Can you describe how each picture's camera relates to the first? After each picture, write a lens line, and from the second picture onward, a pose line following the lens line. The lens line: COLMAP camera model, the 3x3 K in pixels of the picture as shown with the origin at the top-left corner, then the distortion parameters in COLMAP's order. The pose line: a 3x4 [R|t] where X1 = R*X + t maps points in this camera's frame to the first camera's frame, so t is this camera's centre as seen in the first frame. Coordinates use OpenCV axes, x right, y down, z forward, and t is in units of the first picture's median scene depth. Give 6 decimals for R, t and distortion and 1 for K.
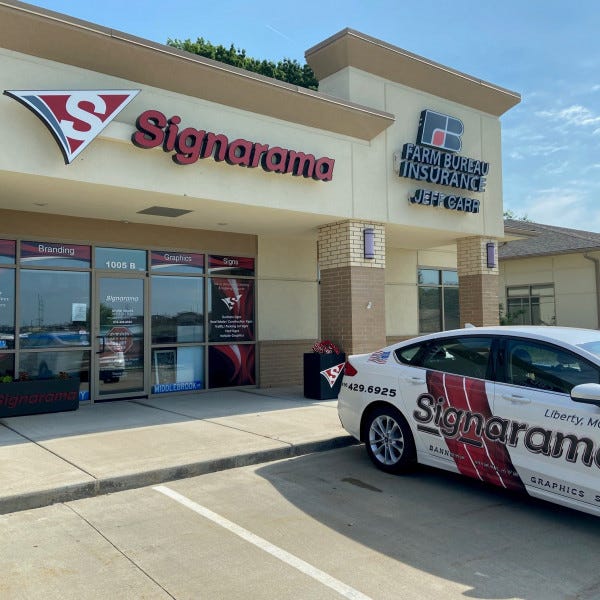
lens RADIAL K [[599.3, 0, 303.3], [0, 599.3, 301.7], [0, 0, 1]] dist [0.029820, 0.000000]
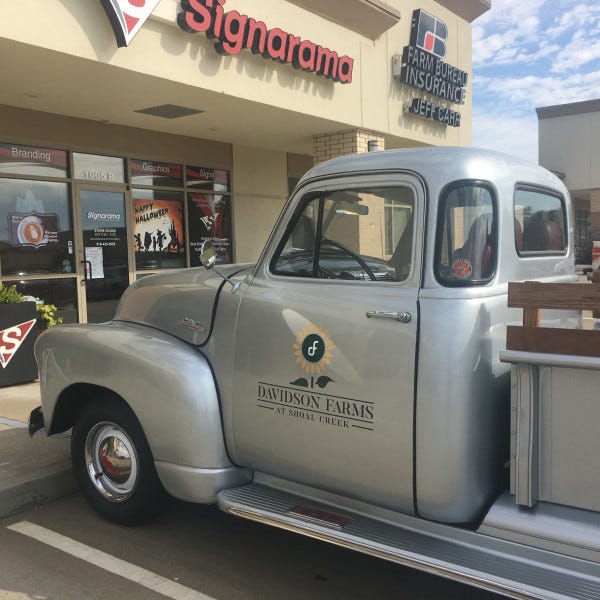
lens RADIAL K [[676.6, 0, 300.9], [0, 676.6, 299.8], [0, 0, 1]] dist [0.006052, 0.000000]
pose [[0.968805, -0.027201, 0.246325, -0.245116], [0.001036, 0.994394, 0.105733, 0.010466], [-0.247821, -0.102179, 0.963403, 0.011855]]
